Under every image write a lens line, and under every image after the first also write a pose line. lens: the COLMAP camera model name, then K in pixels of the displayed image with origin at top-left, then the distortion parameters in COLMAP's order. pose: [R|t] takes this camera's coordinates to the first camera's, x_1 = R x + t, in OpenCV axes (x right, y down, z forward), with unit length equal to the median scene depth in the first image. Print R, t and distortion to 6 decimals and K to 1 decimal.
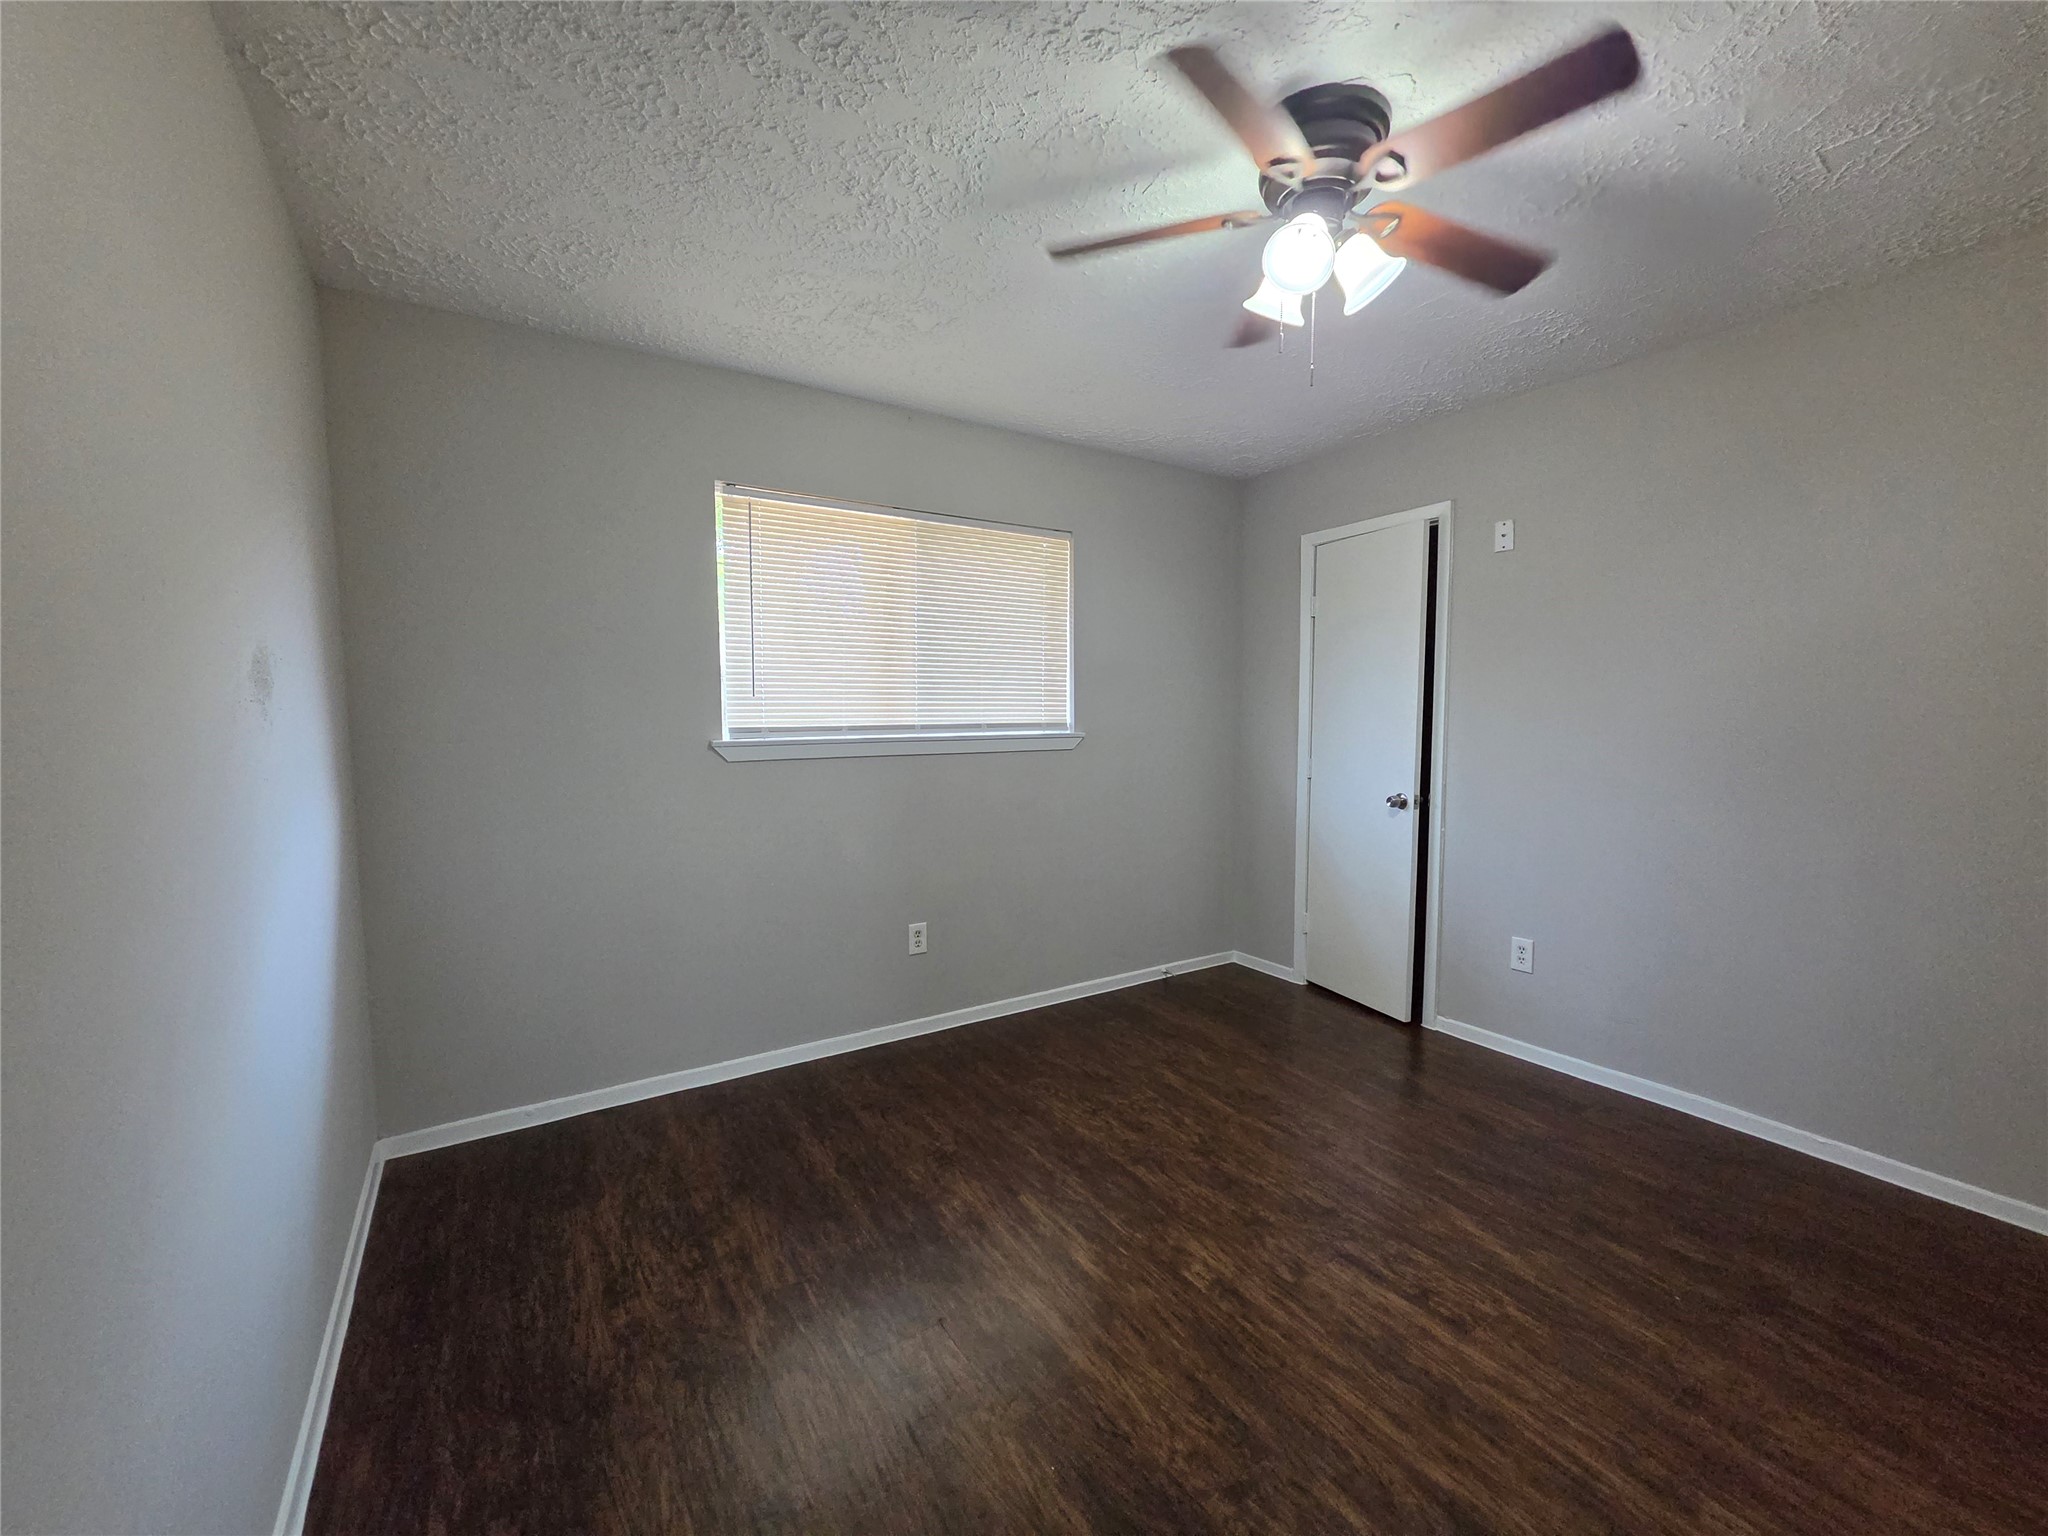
lens RADIAL K [[840.8, 0, 1029.6], [0, 840.8, 775.3], [0, 0, 1]] dist [0.002412, 0.001217]
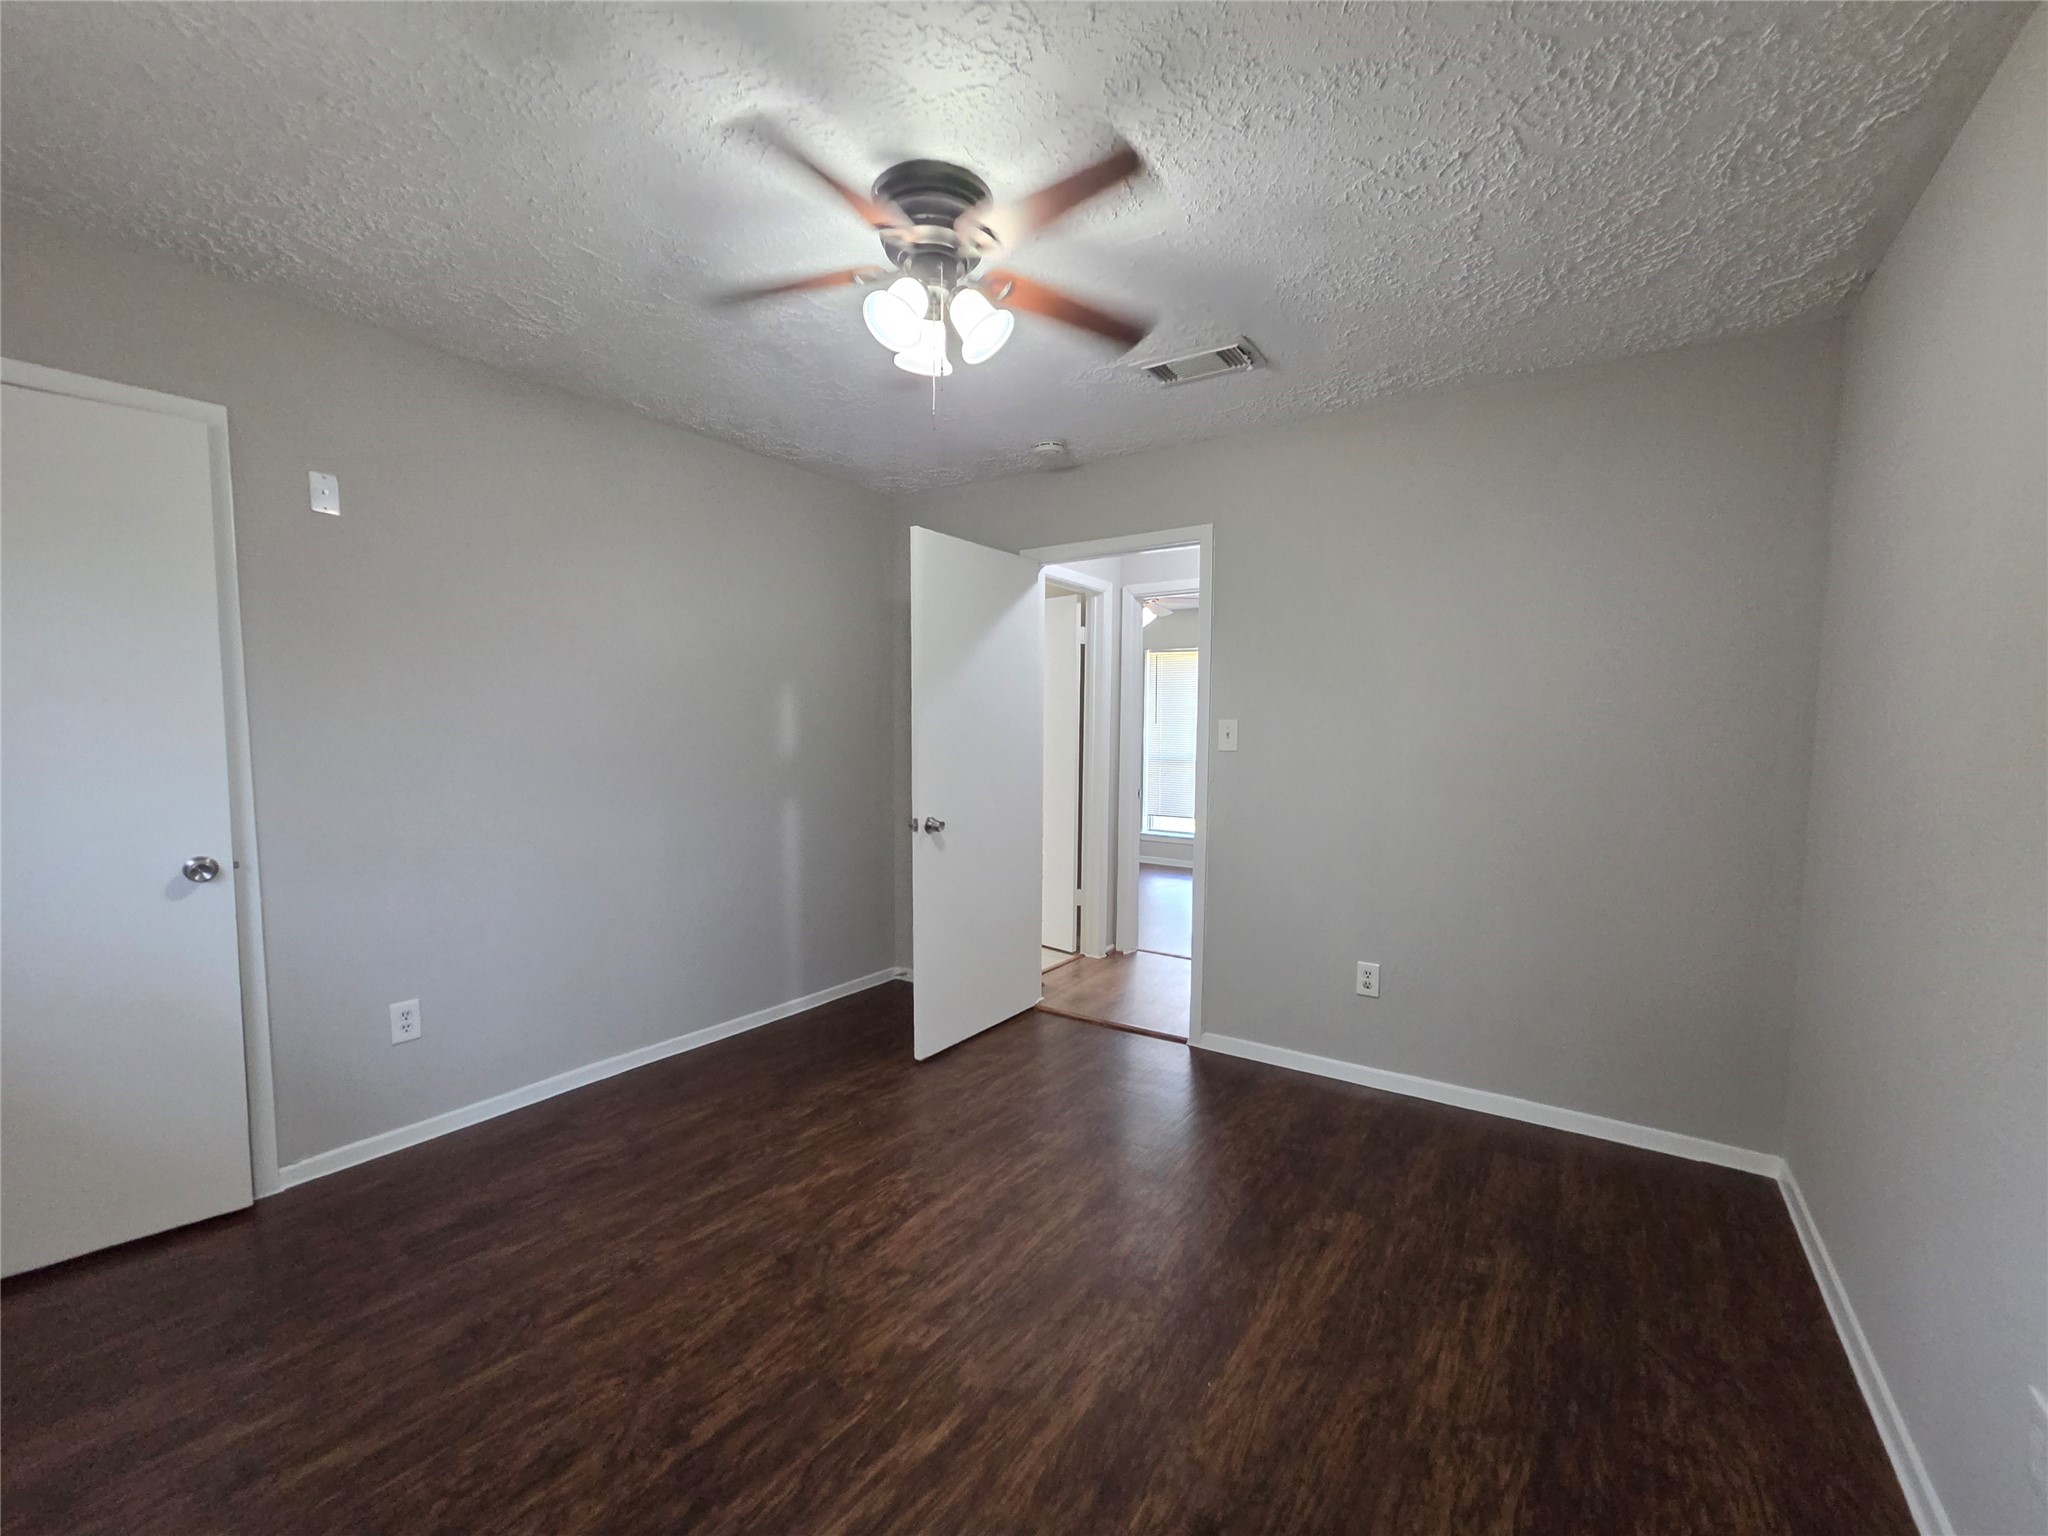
lens RADIAL K [[840.8, 0, 1065.9], [0, 840.8, 770.5], [0, 0, 1]] dist [0.002412, 0.001217]
pose [[-0.408233, -0.046615, 0.911687, -0.609038], [0.064306, 0.994746, 0.079657, -0.079090], [-0.910610, 0.091145, -0.403090, 1.056674]]
